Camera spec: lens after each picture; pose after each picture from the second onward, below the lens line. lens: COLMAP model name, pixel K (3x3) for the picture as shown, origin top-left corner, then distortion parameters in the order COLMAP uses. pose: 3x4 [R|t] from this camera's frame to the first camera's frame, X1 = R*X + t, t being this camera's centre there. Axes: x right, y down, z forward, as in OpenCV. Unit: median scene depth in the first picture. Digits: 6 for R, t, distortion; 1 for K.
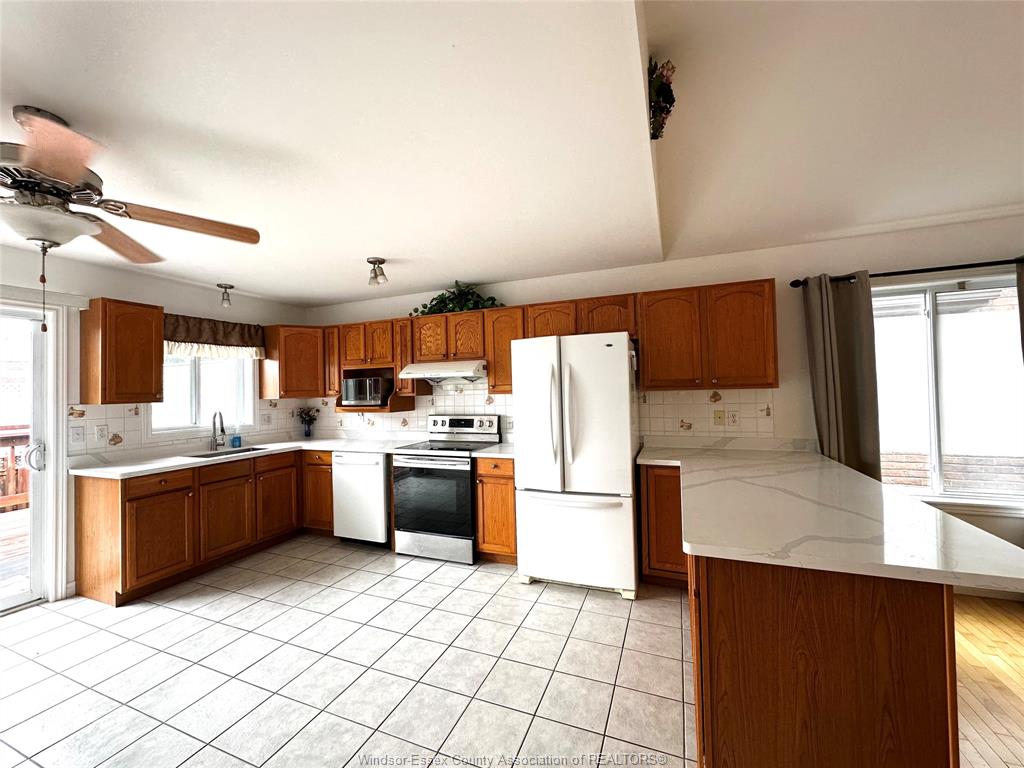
lens RADIAL K [[409.4, 0, 512.7], [0, 409.4, 383.6], [0, 0, 1]] dist [-0.002437, 0.000103]
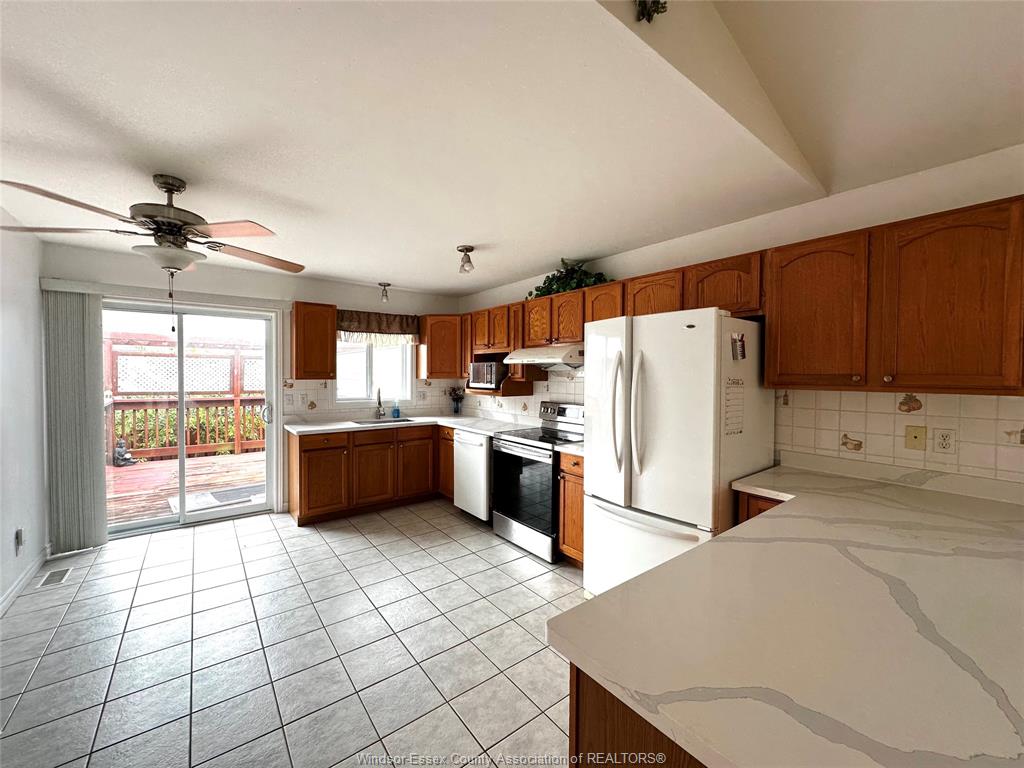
lens RADIAL K [[409.4, 0, 511.9], [0, 409.4, 383.2], [0, 0, 1]] dist [-0.002437, 0.000103]
pose [[0.863933, 0.042023, -0.501850, 0.285724], [-0.018153, 0.998463, 0.052357, -0.020471], [0.503279, -0.036123, 0.863368, 0.160373]]
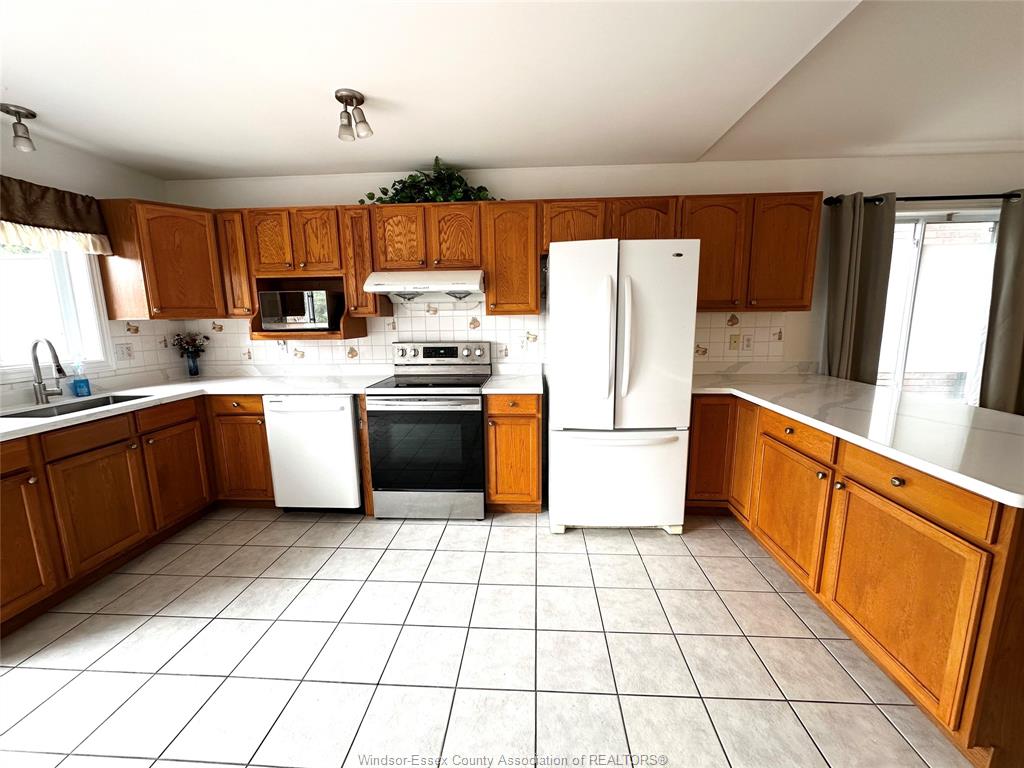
lens RADIAL K [[409.4, 0, 514.2], [0, 409.4, 383.7], [0, 0, 1]] dist [-0.002437, 0.000103]
pose [[0.947206, -0.040586, 0.318046, -0.304074], [-0.015407, 0.985048, 0.171587, 0.022361], [-0.320254, -0.167429, 0.932419, 0.249004]]
